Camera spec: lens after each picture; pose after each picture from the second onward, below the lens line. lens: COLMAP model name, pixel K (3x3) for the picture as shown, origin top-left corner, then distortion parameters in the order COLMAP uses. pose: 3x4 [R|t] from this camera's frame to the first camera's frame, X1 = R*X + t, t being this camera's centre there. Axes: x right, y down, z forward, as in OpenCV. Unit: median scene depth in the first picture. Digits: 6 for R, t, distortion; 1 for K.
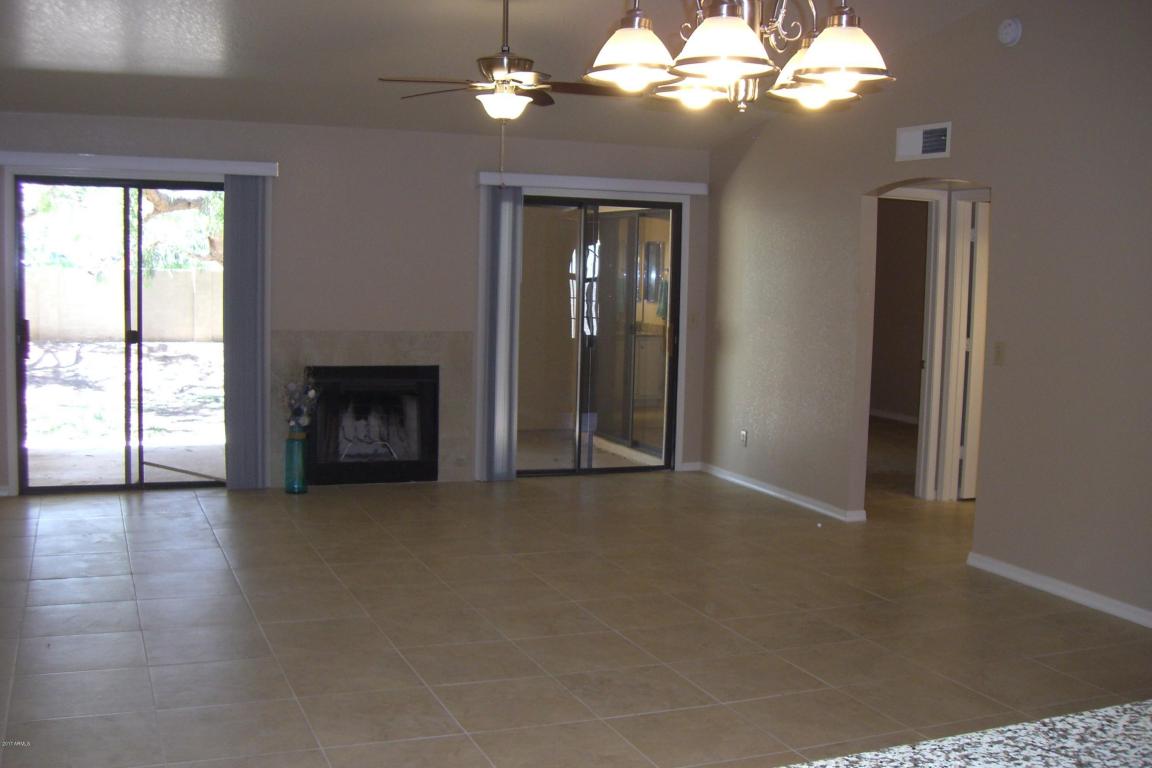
lens RADIAL K [[1246.4, 0, 582.2], [0, 1246.4, 388.1], [0, 0, 1]] dist [-0.238409, 0.357127]
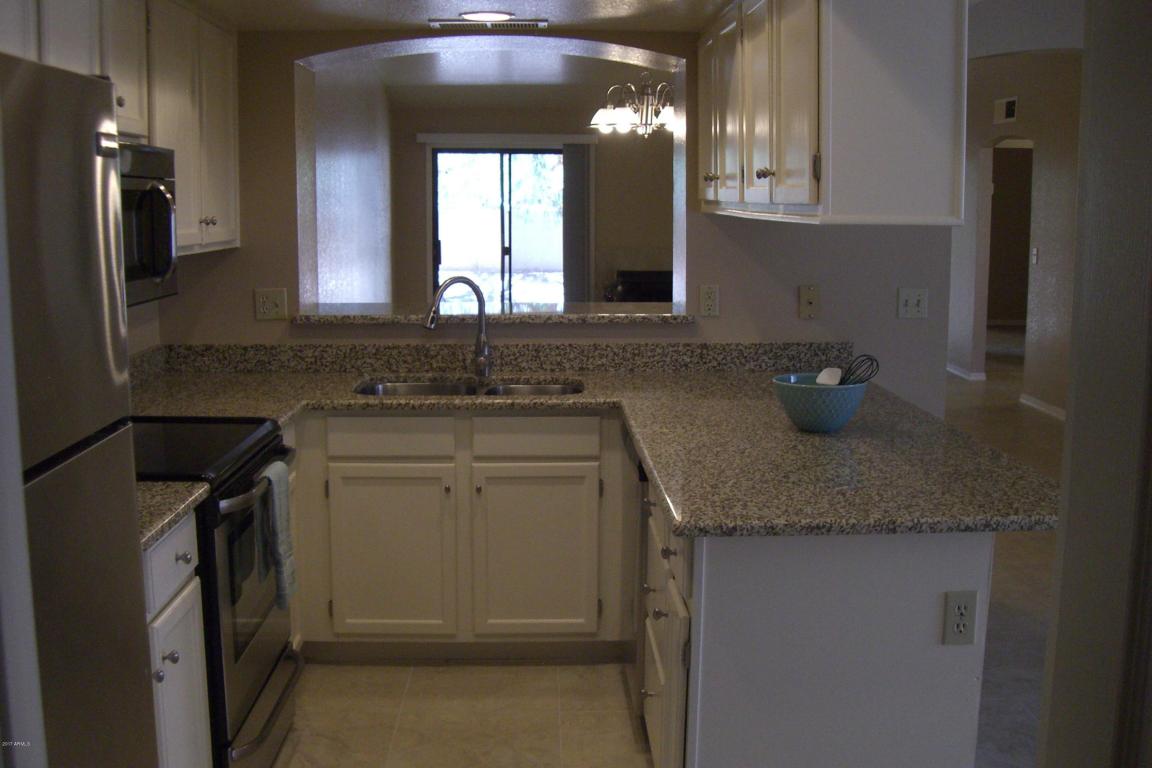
lens RADIAL K [[1246.4, 0, 582.2], [0, 1246.4, 388.1], [0, 0, 1]] dist [-0.238409, 0.357127]
pose [[0.937560, 0.029531, -0.346568, 0.271434], [-0.013353, 0.998711, 0.048977, 0.053180], [0.347567, -0.041291, 0.936745, -0.446463]]
